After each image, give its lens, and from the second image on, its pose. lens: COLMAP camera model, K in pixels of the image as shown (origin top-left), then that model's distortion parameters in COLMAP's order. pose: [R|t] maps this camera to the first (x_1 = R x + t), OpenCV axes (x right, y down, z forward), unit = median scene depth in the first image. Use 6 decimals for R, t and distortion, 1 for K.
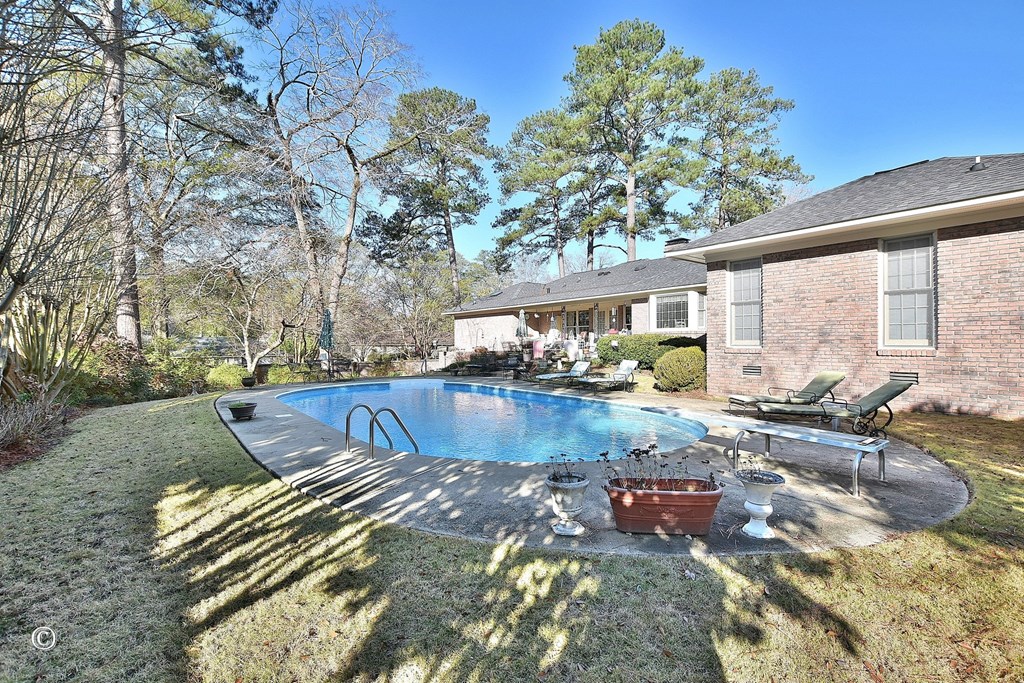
lens RADIAL K [[464.5, 0, 512.0], [0, 464.5, 341.5], [0, 0, 1]] dist [-0.014860, -0.004872]
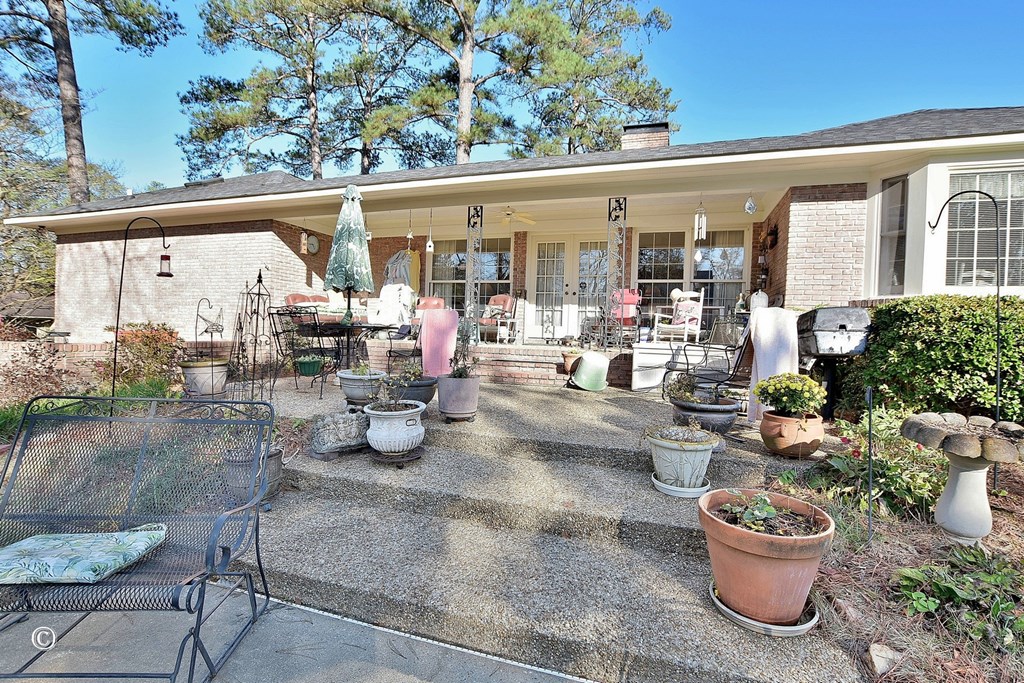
lens RADIAL K [[464.5, 0, 512.0], [0, 464.5, 341.5], [0, 0, 1]] dist [-0.014860, -0.004872]
pose [[0.822851, 0.013986, 0.568085, -0.024568], [-0.035071, 0.999041, 0.026202, 0.002989], [-0.567174, -0.041484, 0.822553, 0.353148]]
